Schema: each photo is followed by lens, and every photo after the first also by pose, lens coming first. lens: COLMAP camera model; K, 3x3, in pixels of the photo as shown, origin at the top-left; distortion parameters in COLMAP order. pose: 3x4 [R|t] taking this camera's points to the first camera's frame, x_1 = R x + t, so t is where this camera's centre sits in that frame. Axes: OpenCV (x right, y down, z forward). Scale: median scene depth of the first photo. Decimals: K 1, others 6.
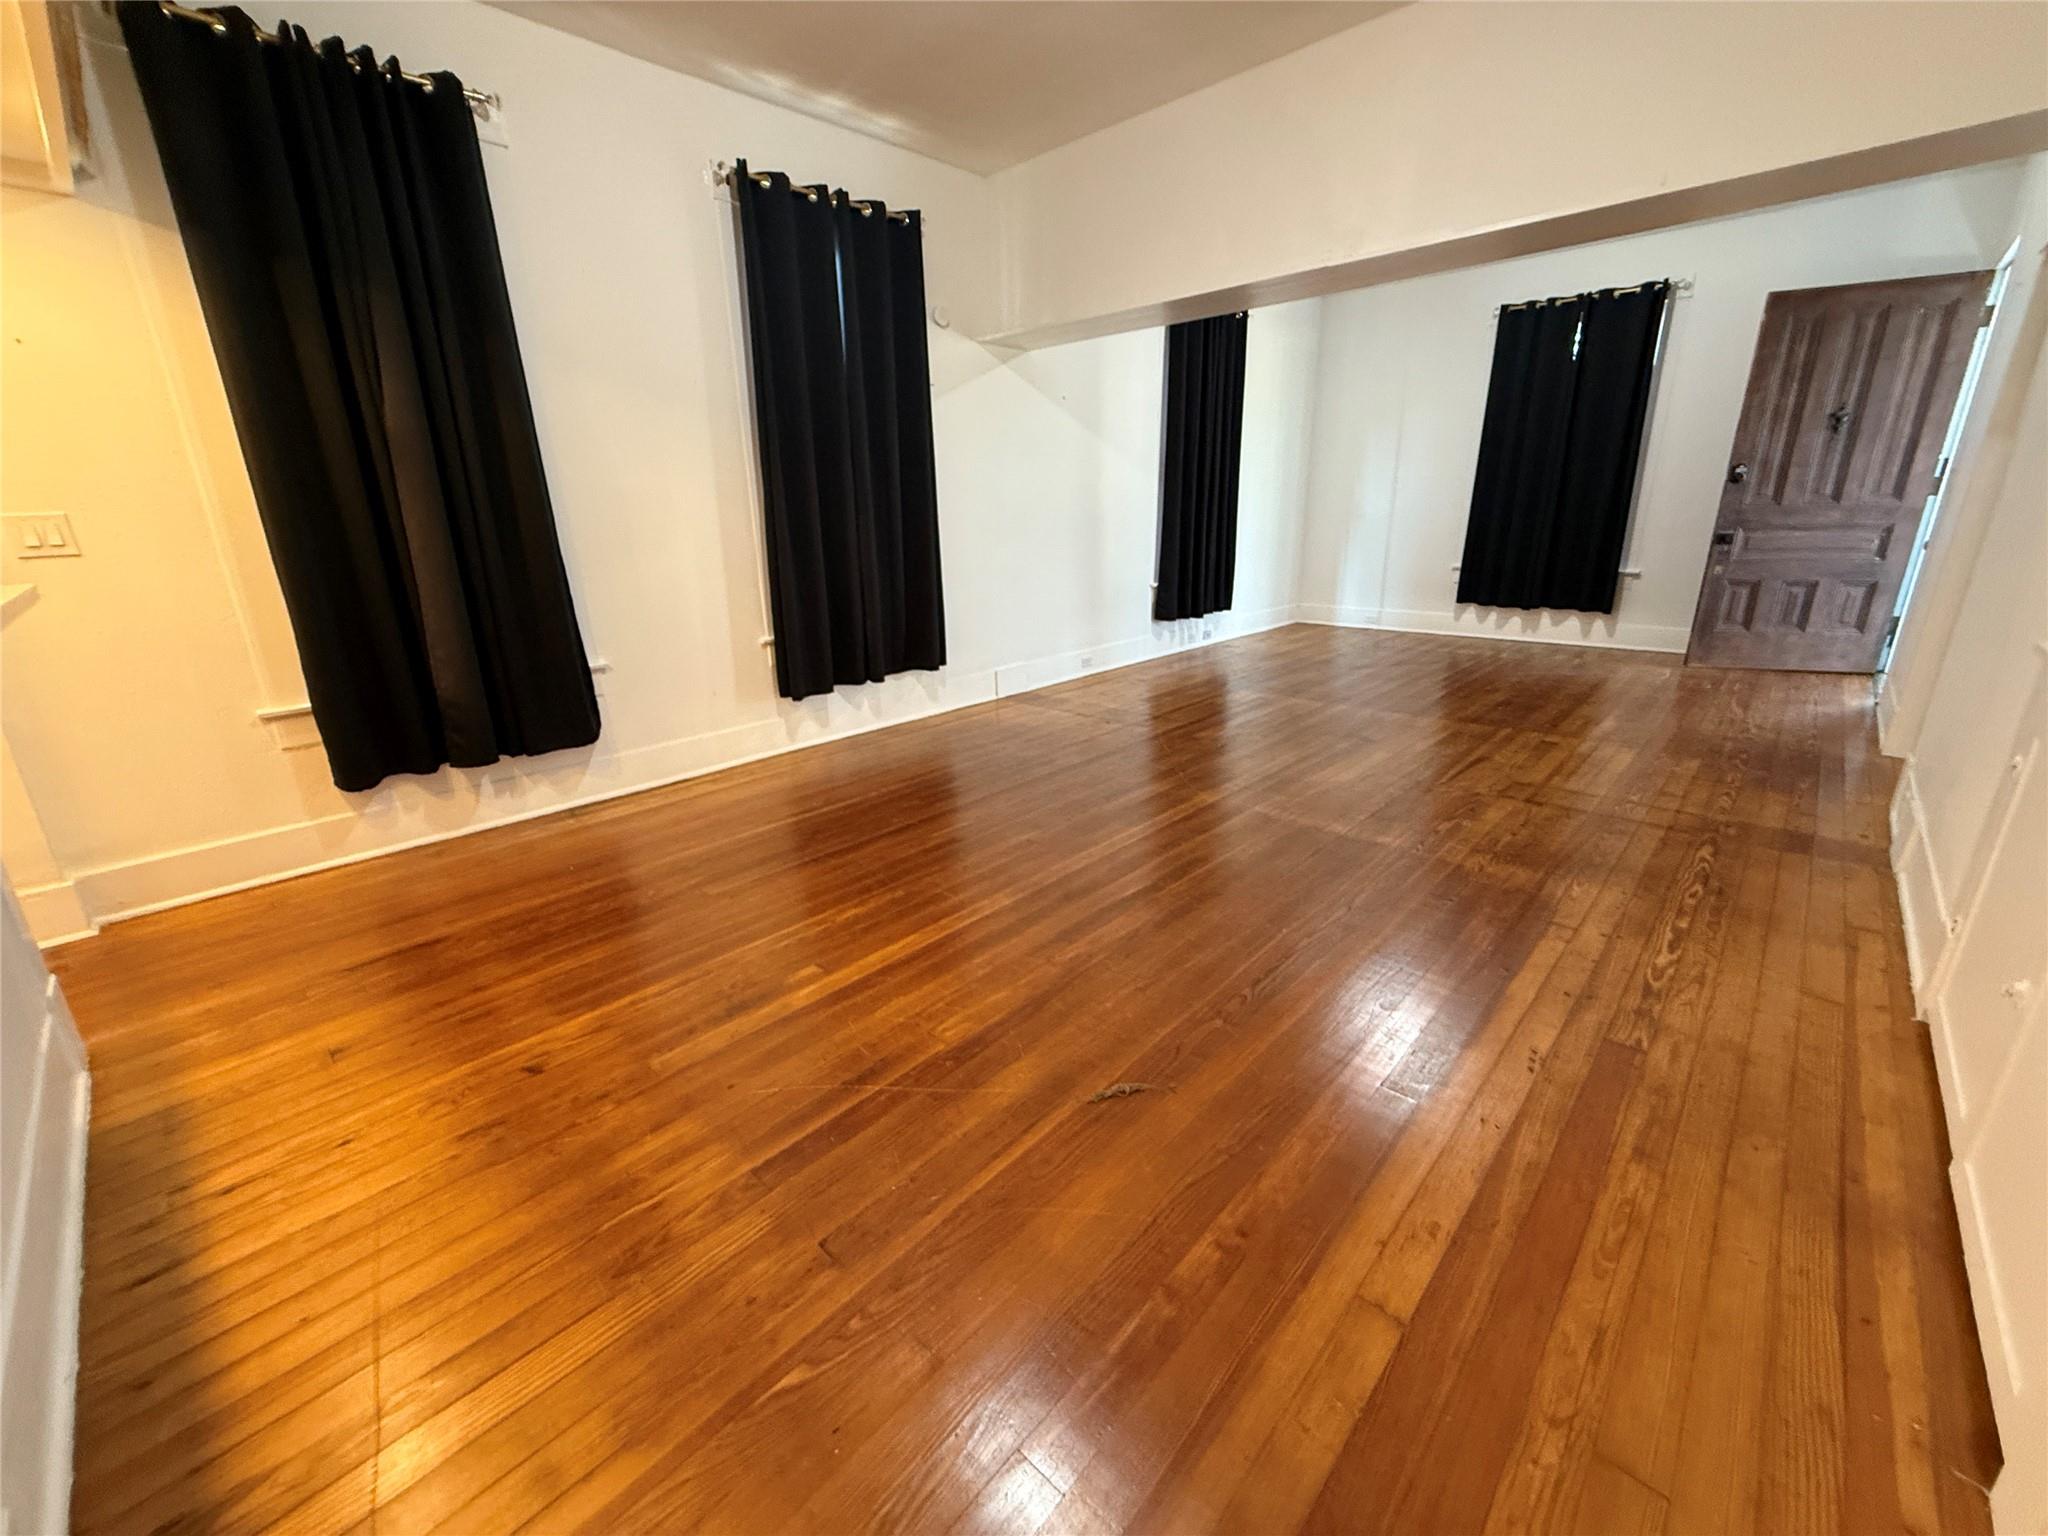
lens RADIAL K [[817.2, 0, 1019.5], [0, 817.2, 764.2], [0, 0, 1]] dist [-0.002976, 0.000147]
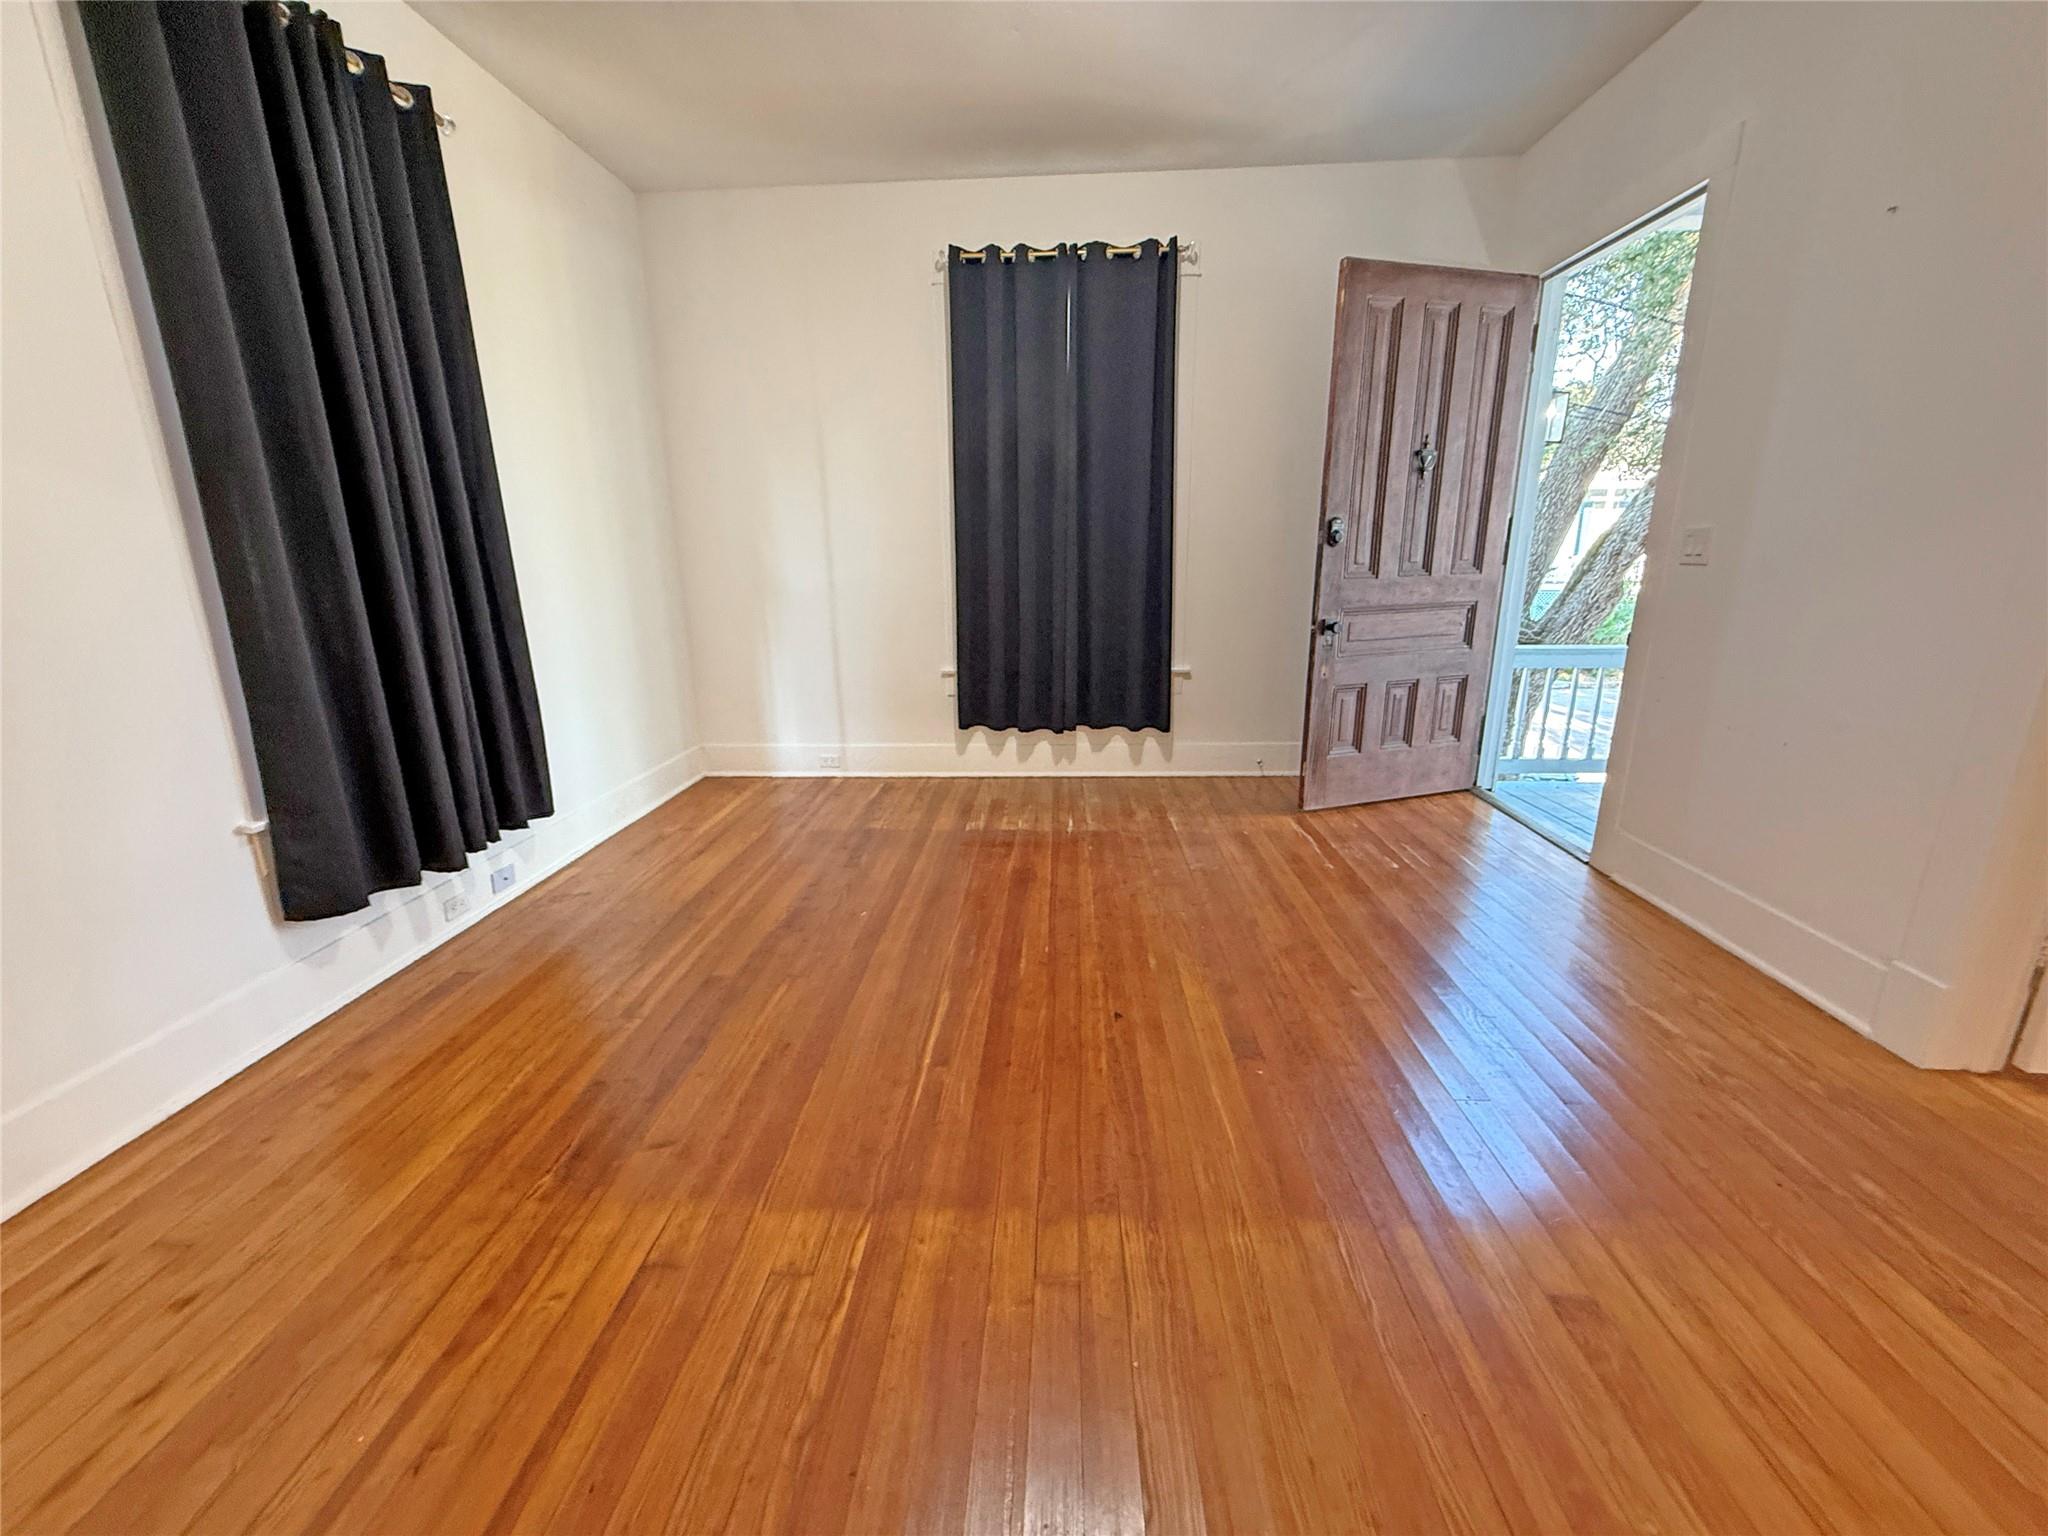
lens RADIAL K [[817.2, 0, 1028.2], [0, 817.2, 769.0], [0, 0, 1]] dist [-0.002976, 0.000147]
pose [[0.759111, -0.160229, 0.630933, 0.198286], [0.195370, 0.980630, 0.013977, -0.185777], [-0.620951, 0.112655, 0.775712, 0.545458]]
